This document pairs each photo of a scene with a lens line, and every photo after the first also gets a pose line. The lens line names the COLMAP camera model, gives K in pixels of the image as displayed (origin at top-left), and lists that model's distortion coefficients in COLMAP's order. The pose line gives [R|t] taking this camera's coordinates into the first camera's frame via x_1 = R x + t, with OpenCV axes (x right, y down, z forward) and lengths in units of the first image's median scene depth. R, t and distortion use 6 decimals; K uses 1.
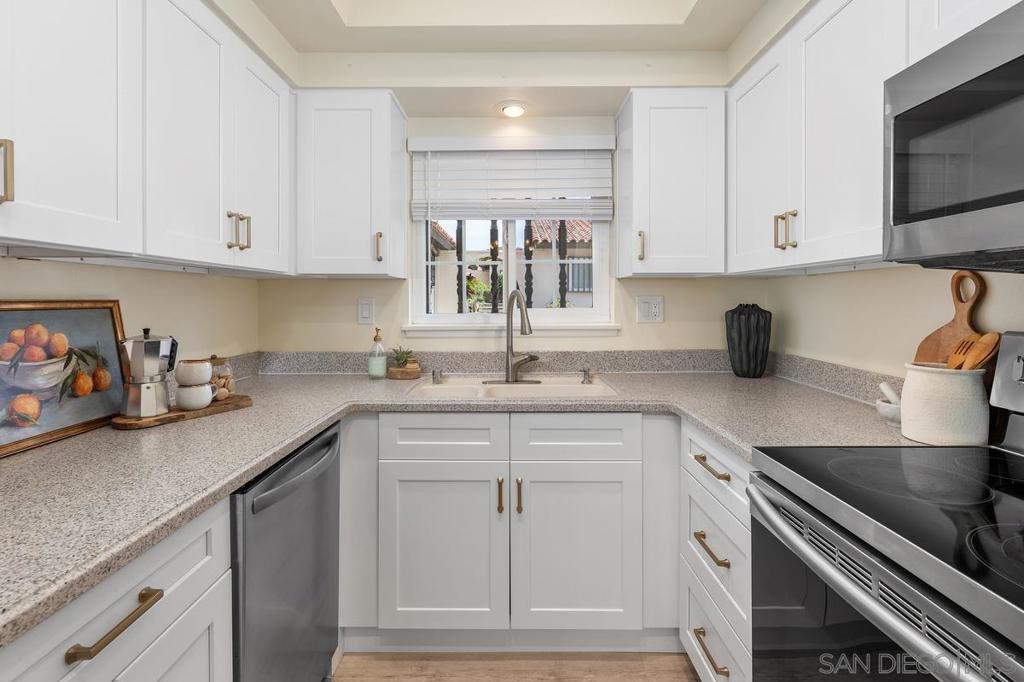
lens RADIAL K [[487.7, 0, 509.6], [0, 487.7, 297.5], [0, 0, 1]] dist [-0.001269, 0.000243]
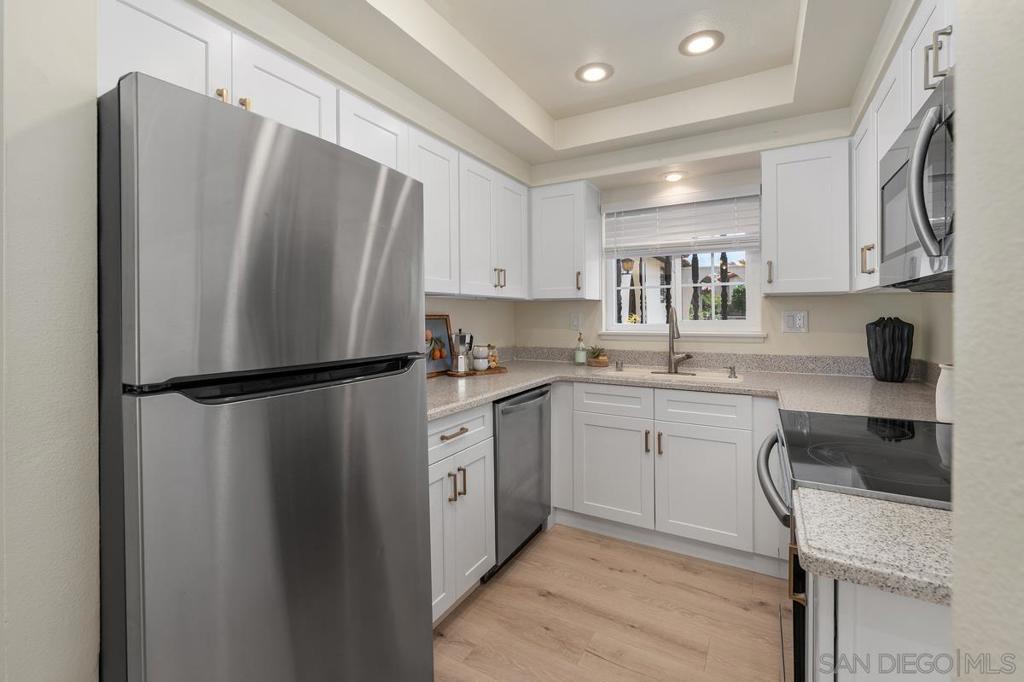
lens RADIAL K [[440.5, 0, 510.2], [0, 440.5, 315.3], [0, 0, 1]] dist [-0.009844, -0.000051]
pose [[0.868795, -0.001064, -0.495171, 0.286249], [0.005494, 0.999957, 0.007491, -0.004570], [0.495142, -0.009229, 0.868763, -0.407990]]
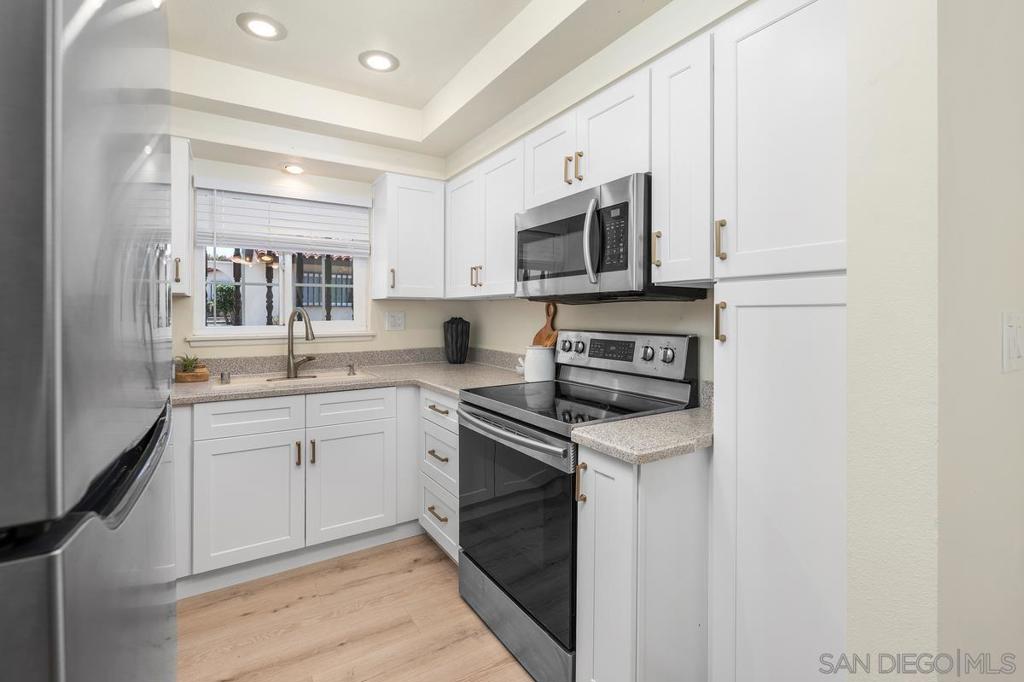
lens RADIAL K [[451.4, 0, 510.2], [0, 451.4, 313.2], [0, 0, 1]] dist [-0.024193, 0.000003]
pose [[0.838459, 0.002126, 0.544960, -0.206662], [-0.003660, 0.999992, 0.001730, -0.004427], [-0.544952, -0.003446, 0.838460, -0.407337]]
